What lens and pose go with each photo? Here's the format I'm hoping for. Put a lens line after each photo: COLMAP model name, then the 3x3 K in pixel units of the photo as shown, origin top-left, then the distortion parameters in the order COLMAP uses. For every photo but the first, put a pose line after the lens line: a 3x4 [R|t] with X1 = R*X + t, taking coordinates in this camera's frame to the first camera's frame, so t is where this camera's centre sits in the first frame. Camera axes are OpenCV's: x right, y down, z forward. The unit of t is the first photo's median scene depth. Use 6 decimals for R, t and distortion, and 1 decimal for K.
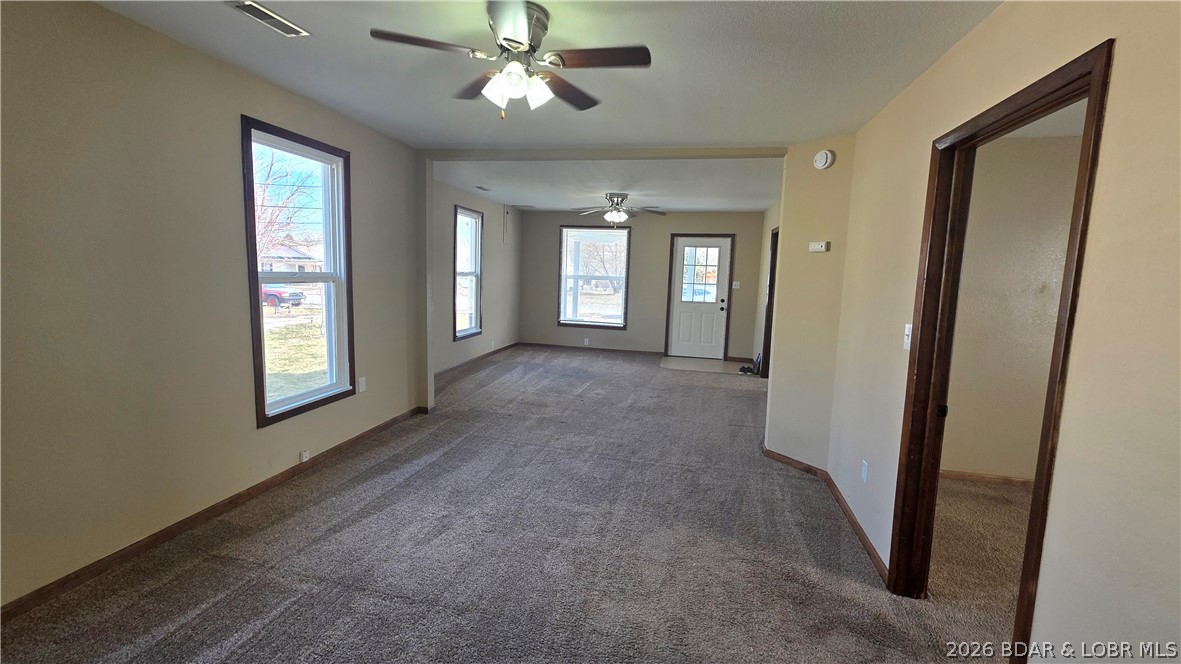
lens RADIAL K [[467.5, 0, 595.5], [0, 467.5, 326.3], [0, 0, 1]] dist [-0.001521, 0.000838]
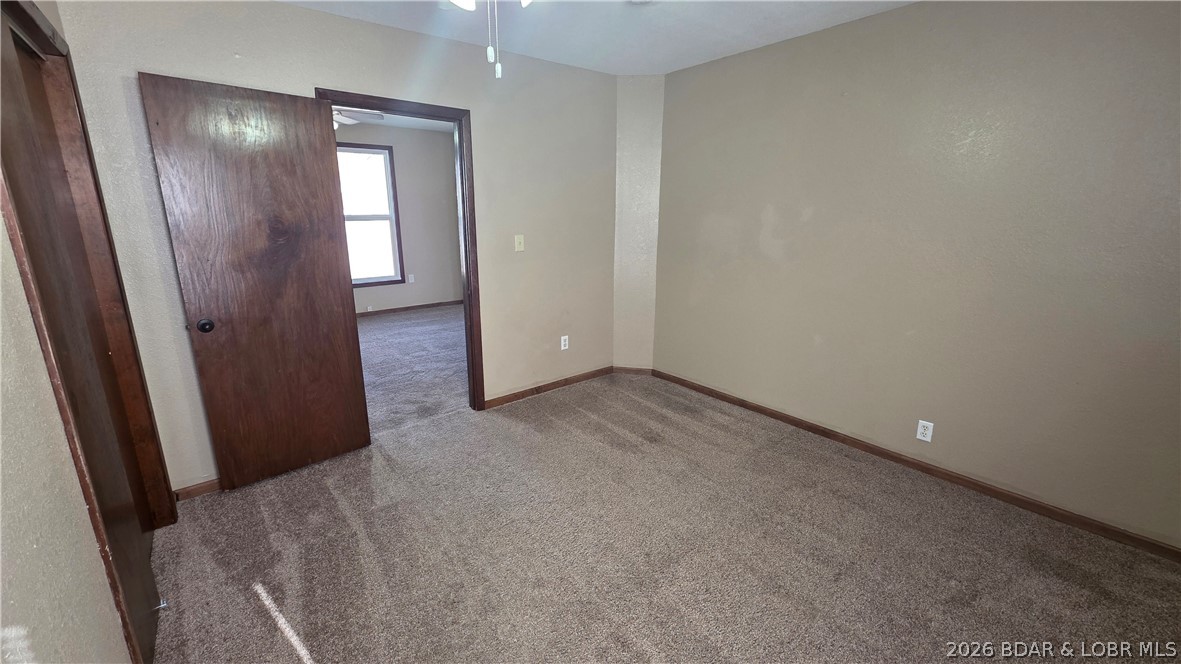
lens RADIAL K [[467.5, 0, 583.1], [0, 467.5, 327.4], [0, 0, 1]] dist [-0.001521, 0.000838]
pose [[0.784062, 0.117646, -0.609432, 1.225437], [-0.038186, 0.989156, 0.141820, 0.033957], [0.619507, -0.087923, 0.780051, -0.006331]]
